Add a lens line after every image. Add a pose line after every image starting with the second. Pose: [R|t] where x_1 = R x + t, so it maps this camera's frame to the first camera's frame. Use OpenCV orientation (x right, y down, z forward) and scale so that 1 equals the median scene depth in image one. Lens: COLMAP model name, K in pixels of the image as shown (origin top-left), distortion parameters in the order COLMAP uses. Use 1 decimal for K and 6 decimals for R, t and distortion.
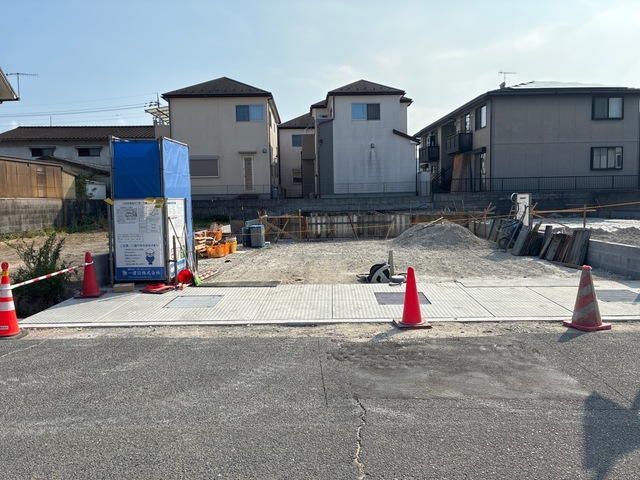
lens RADIAL K [[484.7, 0, 320.2], [0, 484.7, 243.3], [0, 0, 1]] dist [0.033824, -0.036893]
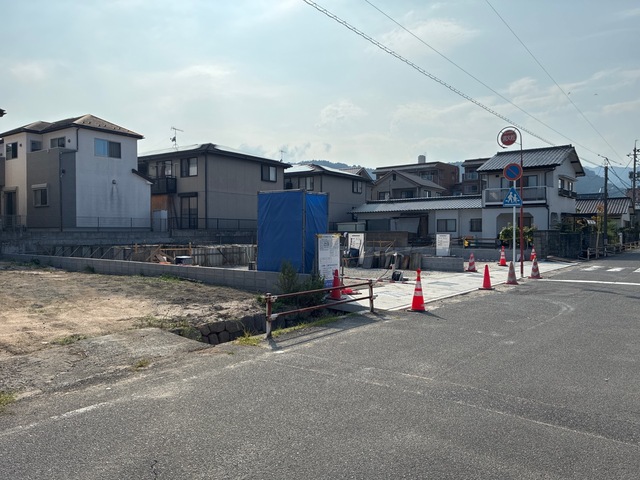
lens RADIAL K [[484.7, 0, 320.7], [0, 484.7, 237.9], [0, 0, 1]] dist [0.033824, -0.036893]
pose [[0.588446, 0.009053, 0.808486, -0.468189], [0.059705, 0.996721, -0.054616, 0.000210], [-0.806329, 0.080410, 0.585976, 0.050990]]
